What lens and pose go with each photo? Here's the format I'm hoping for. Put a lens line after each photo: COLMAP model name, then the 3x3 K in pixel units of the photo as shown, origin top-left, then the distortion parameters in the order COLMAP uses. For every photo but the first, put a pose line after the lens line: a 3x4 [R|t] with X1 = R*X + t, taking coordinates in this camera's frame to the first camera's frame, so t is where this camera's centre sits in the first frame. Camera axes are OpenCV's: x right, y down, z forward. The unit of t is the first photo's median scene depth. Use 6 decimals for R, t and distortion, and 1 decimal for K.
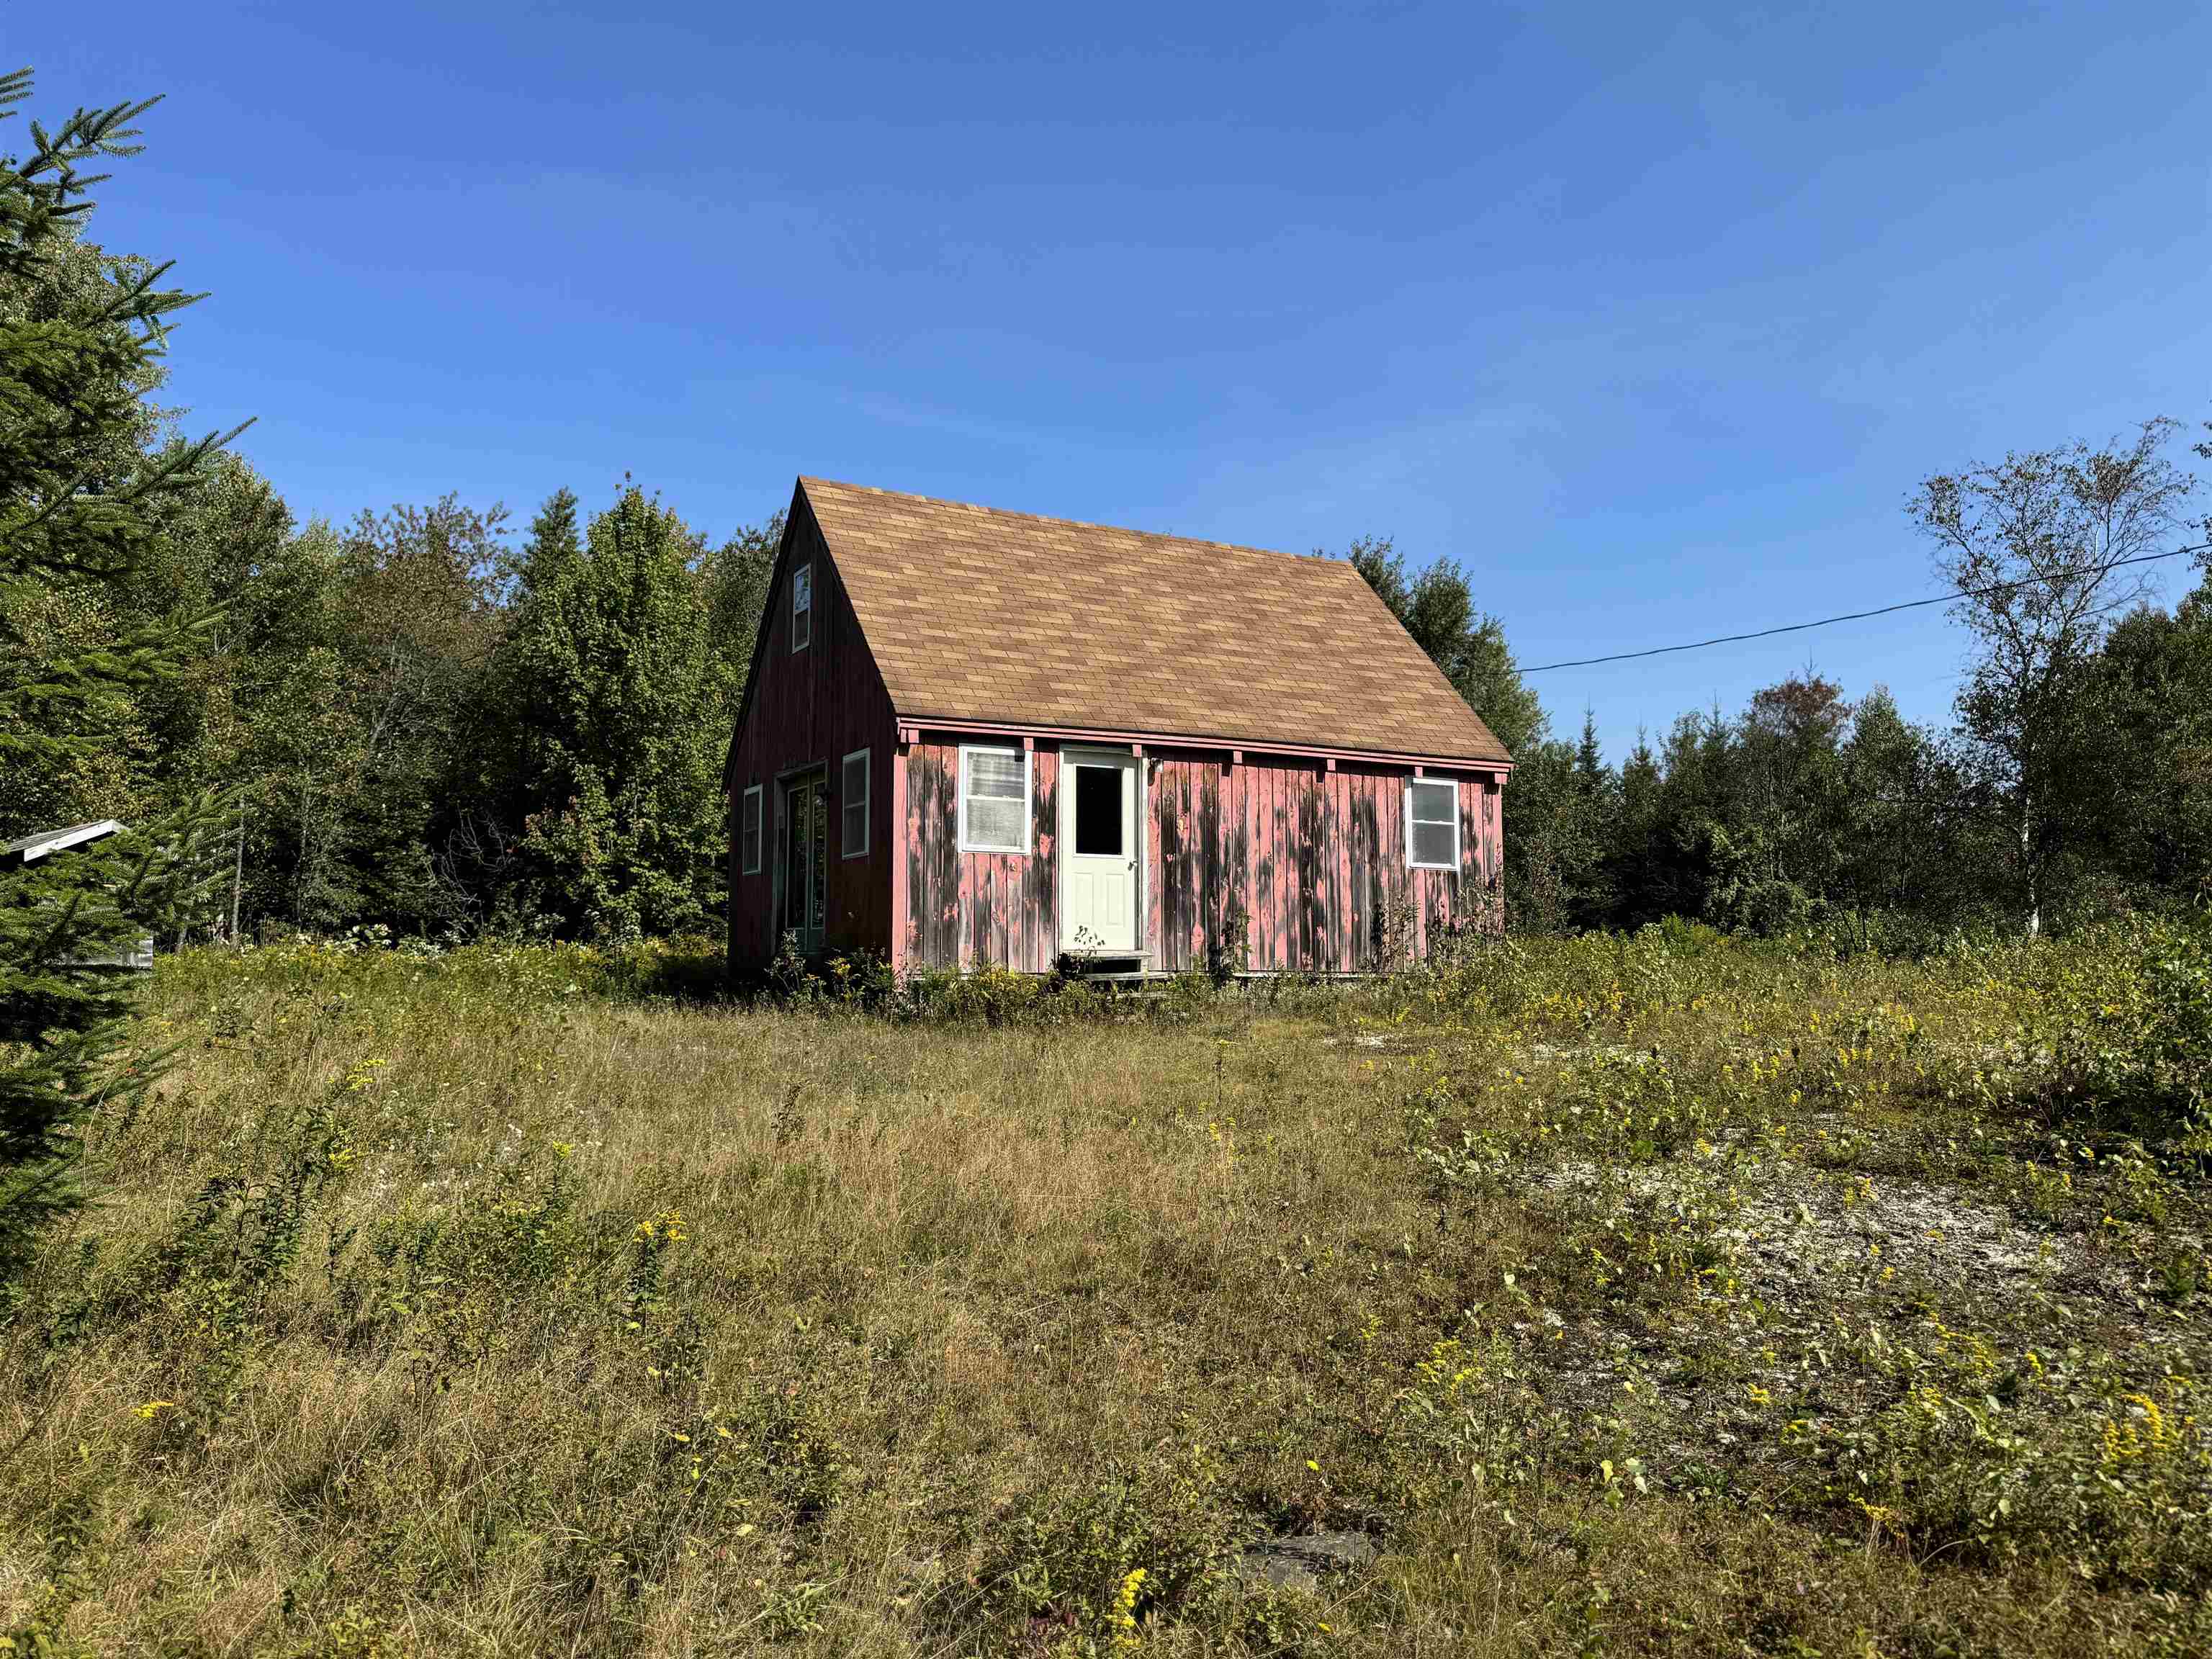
lens RADIAL K [[1538.5, 0, 1106.0], [0, 1538.5, 829.5], [0, 0, 1]] dist [0.226860, -0.438973]
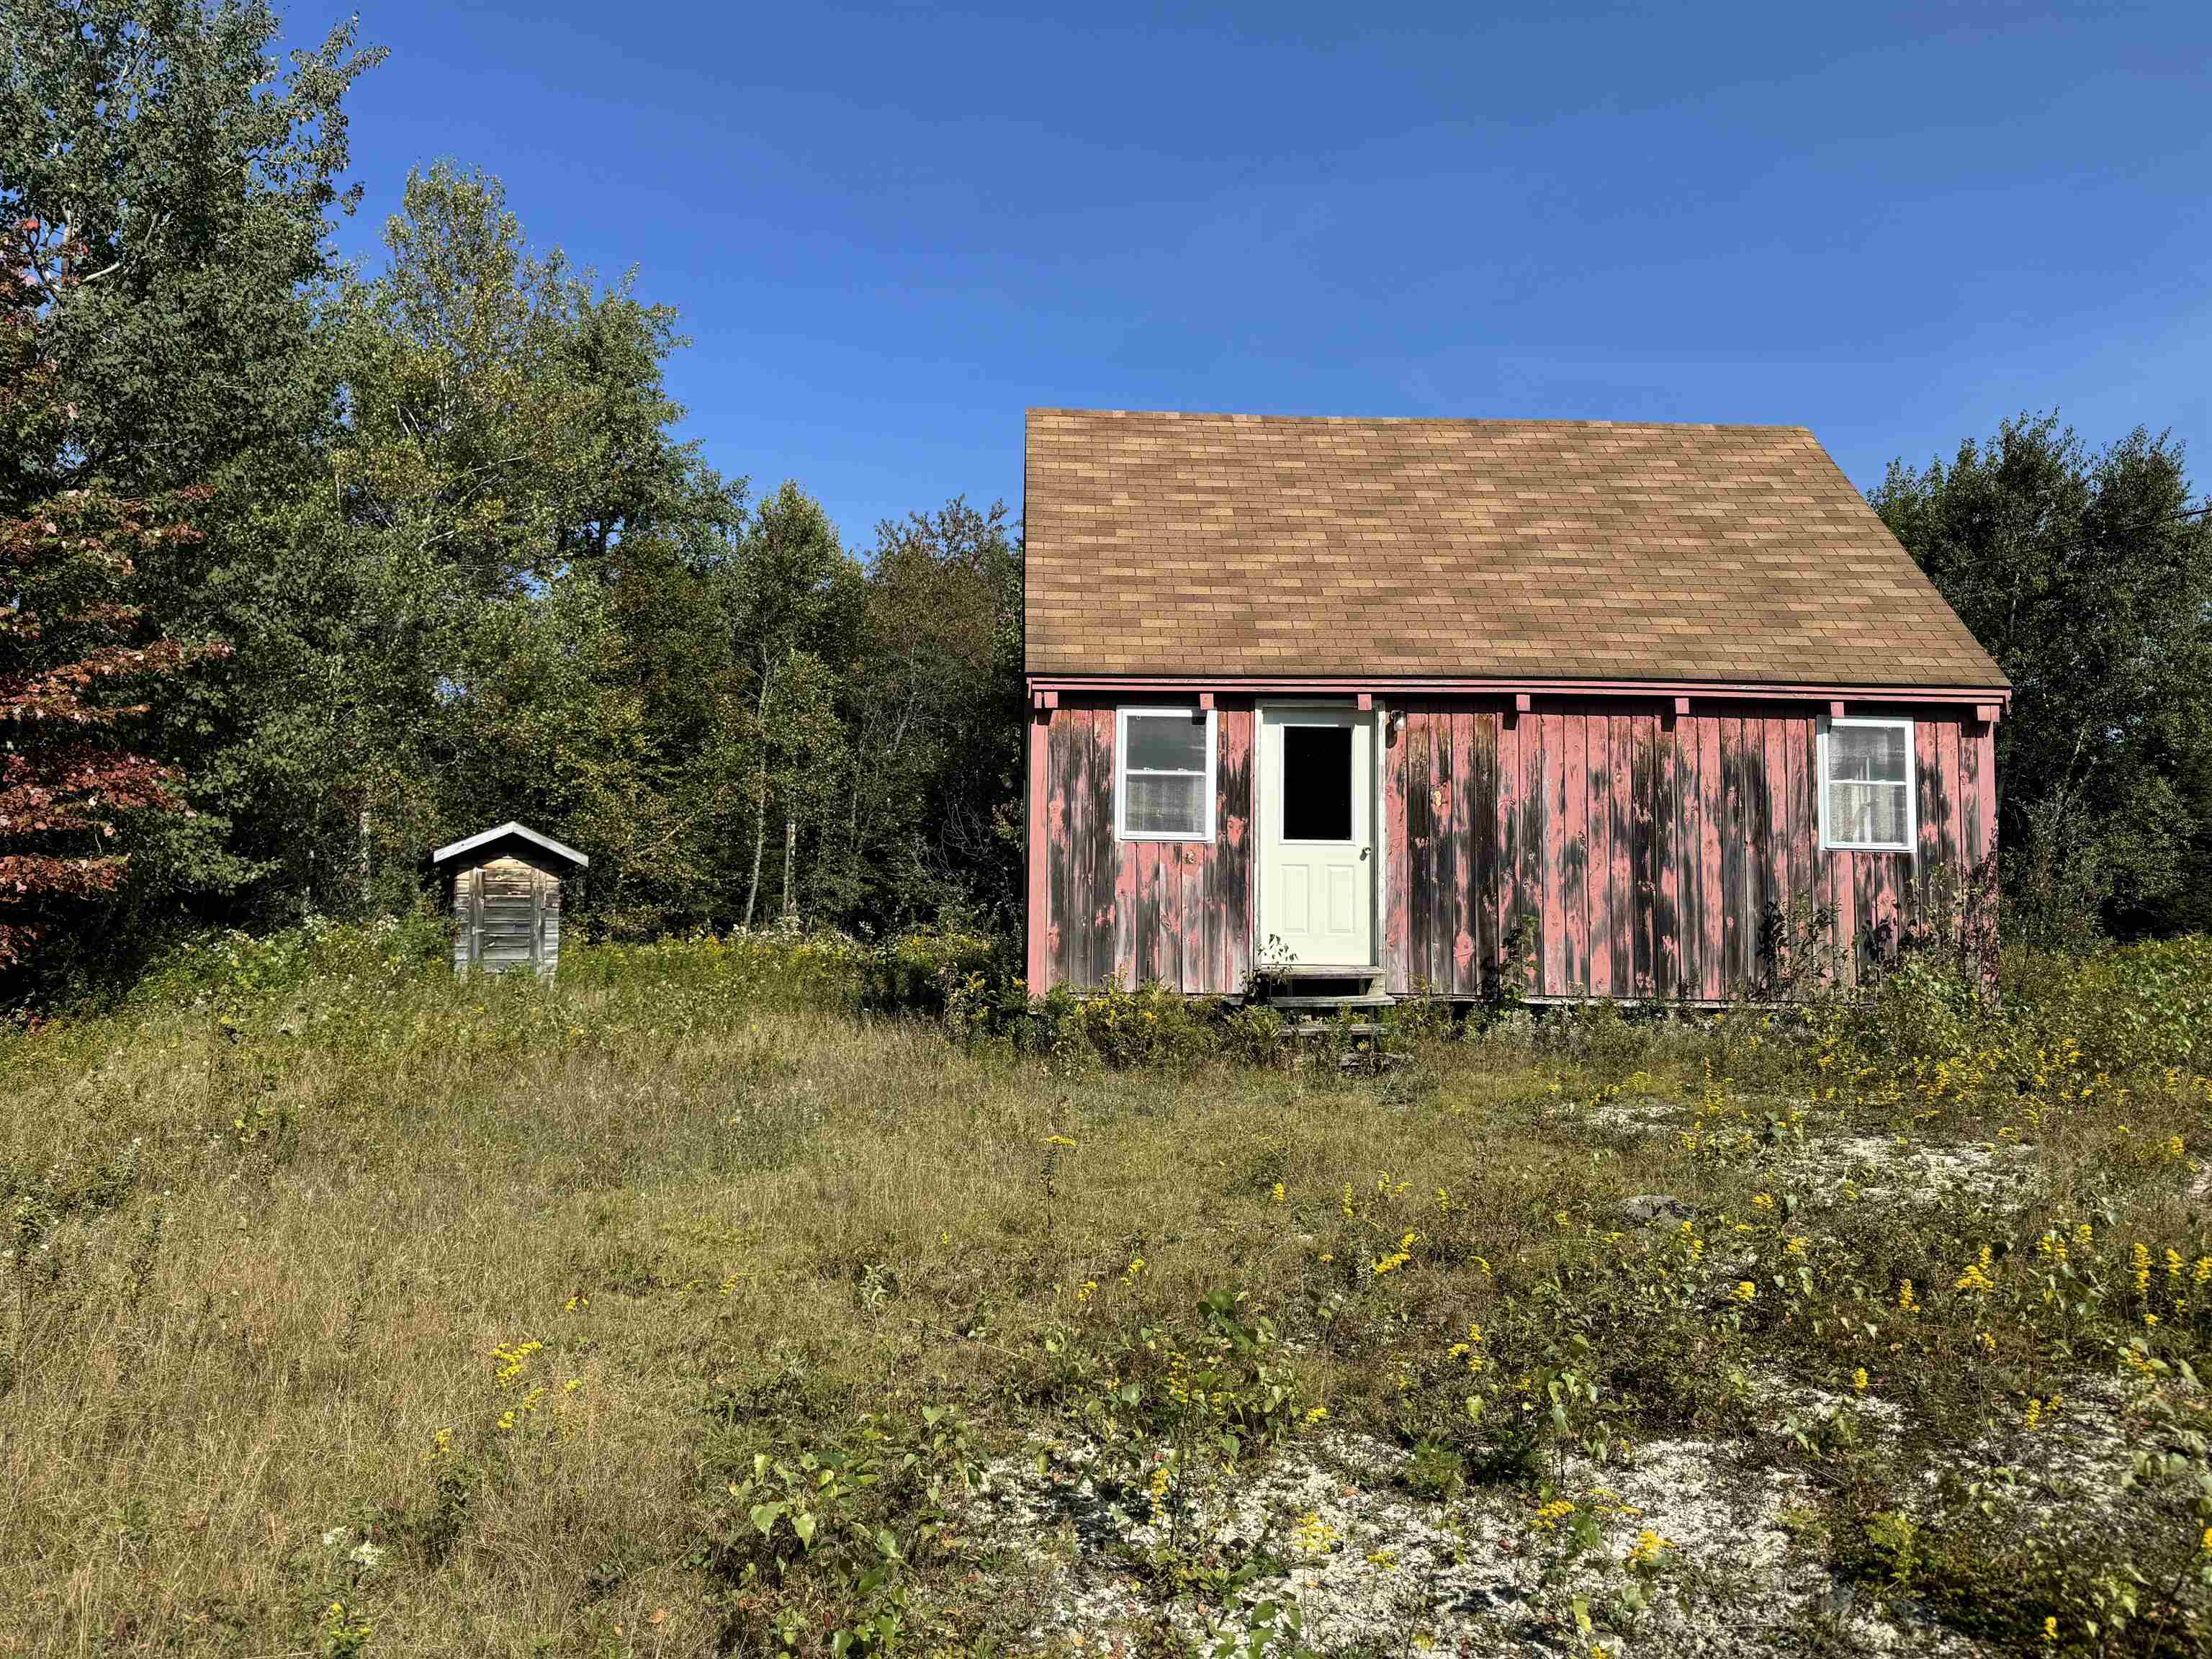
lens RADIAL K [[1538.5, 0, 1106.0], [0, 1538.5, 829.5], [0, 0, 1]] dist [0.226860, -0.438973]
pose [[0.906379, -0.020923, -0.421948, 0.217873], [0.026253, 0.999632, 0.006825, 0.002759], [0.421650, -0.017263, 0.906594, 0.248576]]
